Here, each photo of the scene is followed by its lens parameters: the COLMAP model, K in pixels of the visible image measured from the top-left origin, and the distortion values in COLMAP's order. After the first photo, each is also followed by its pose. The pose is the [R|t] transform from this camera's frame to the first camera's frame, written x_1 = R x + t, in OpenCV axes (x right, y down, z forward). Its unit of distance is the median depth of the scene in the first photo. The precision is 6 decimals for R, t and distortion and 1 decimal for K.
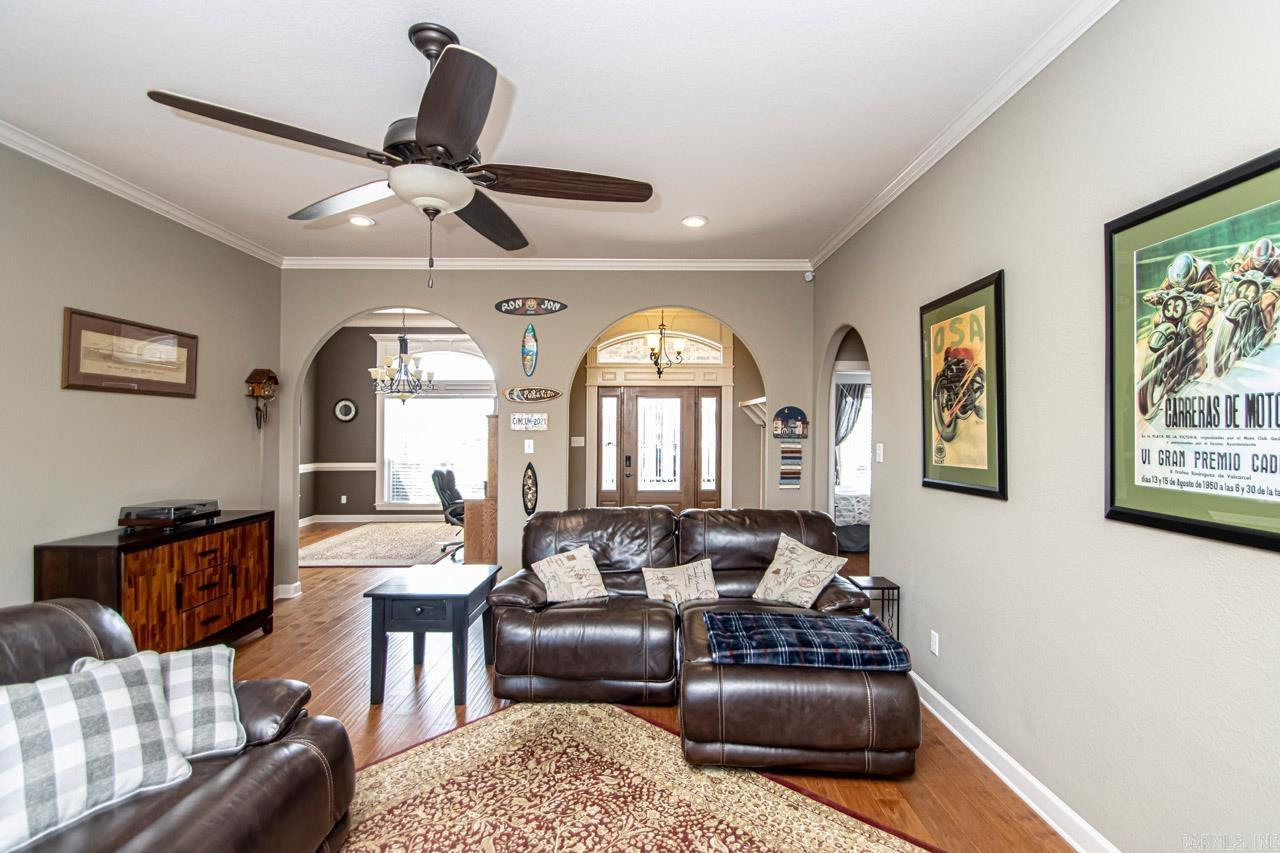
lens RADIAL K [[596.0, 0, 636.5], [0, 596.0, 428.2], [0, 0, 1]] dist [0.000982, -0.001674]
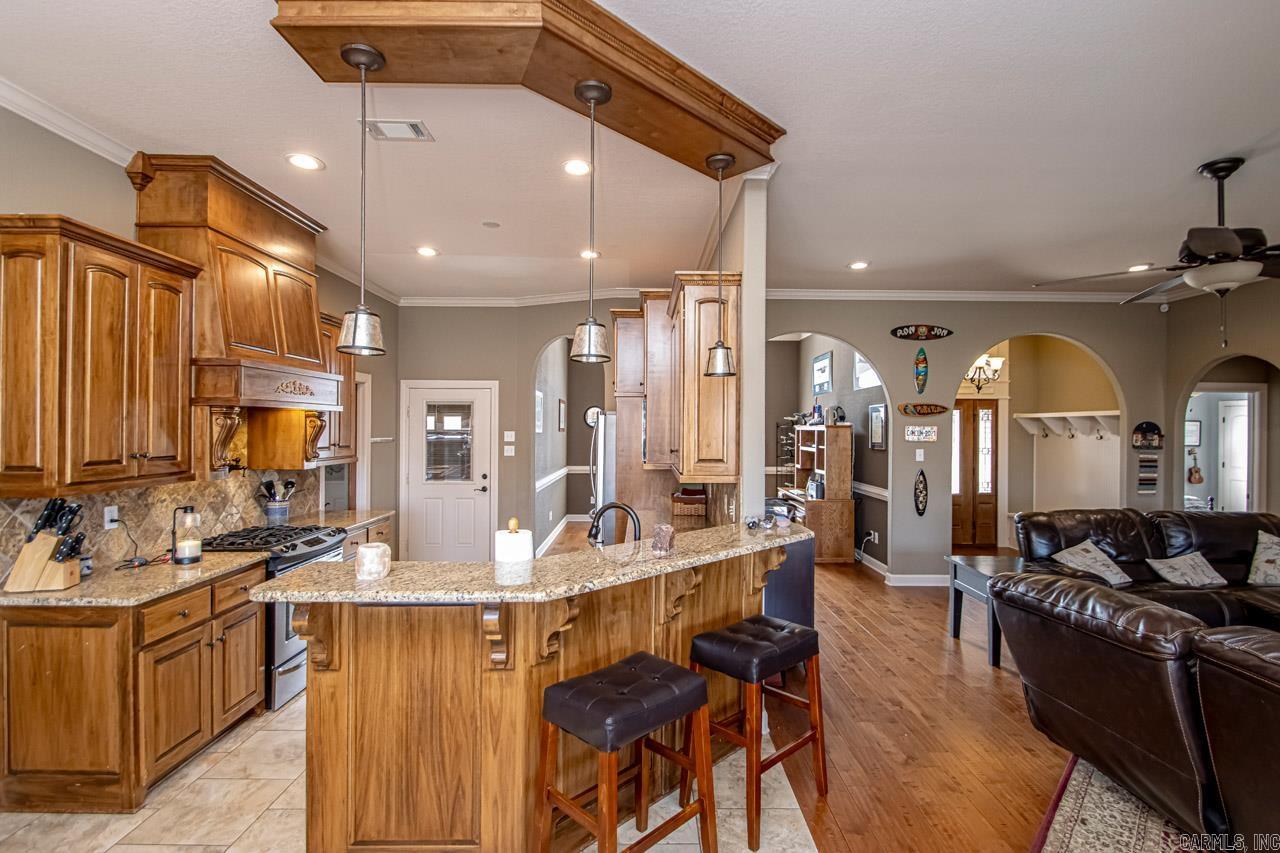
lens RADIAL K [[596.0, 0, 642.4], [0, 596.0, 429.5], [0, 0, 1]] dist [0.000982, -0.001674]
pose [[0.999971, 0.006614, 0.003752, -0.718657], [-0.006622, 0.999976, 0.001941, -0.017202], [-0.003740, -0.001966, 0.999991, -0.140291]]
